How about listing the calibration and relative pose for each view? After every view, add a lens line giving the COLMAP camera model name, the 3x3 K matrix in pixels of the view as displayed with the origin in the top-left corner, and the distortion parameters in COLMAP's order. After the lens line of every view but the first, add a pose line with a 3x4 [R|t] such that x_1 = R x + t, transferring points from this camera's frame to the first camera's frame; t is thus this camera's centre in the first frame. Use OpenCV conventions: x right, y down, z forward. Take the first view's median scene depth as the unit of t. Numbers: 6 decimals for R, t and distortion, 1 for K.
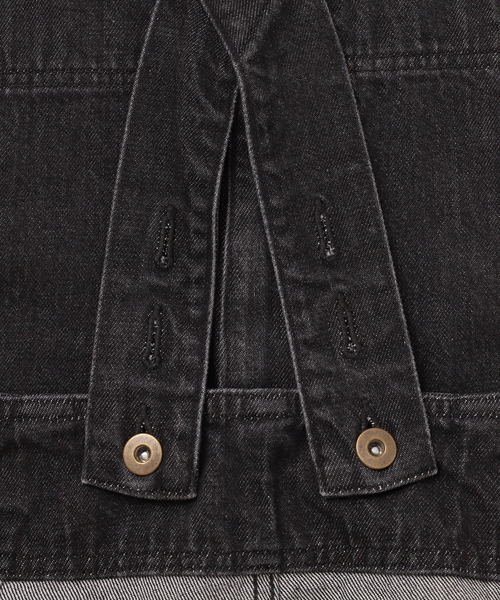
lens RADIAL K [[1006.7, 0, 250.0], [0, 1006.7, 300.0], [0, 0, 1]] dist [0.012543, 0.014595]
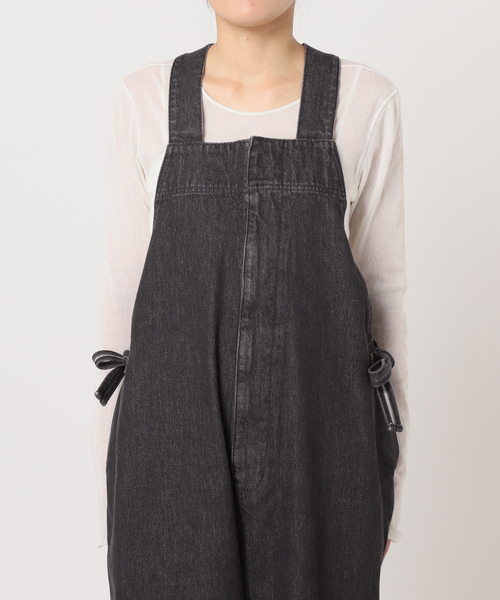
lens RADIAL K [[1241.2, 0, 250.0], [0, 1241.2, 300.0], [0, 0, 1]] dist [0.022416, 0.022186]
pose [[0.998335, 0.046961, 0.033498, -0.126845], [-0.047471, 0.998766, 0.014589, 0.048667], [-0.032771, -0.016155, 0.999332, -2.742554]]
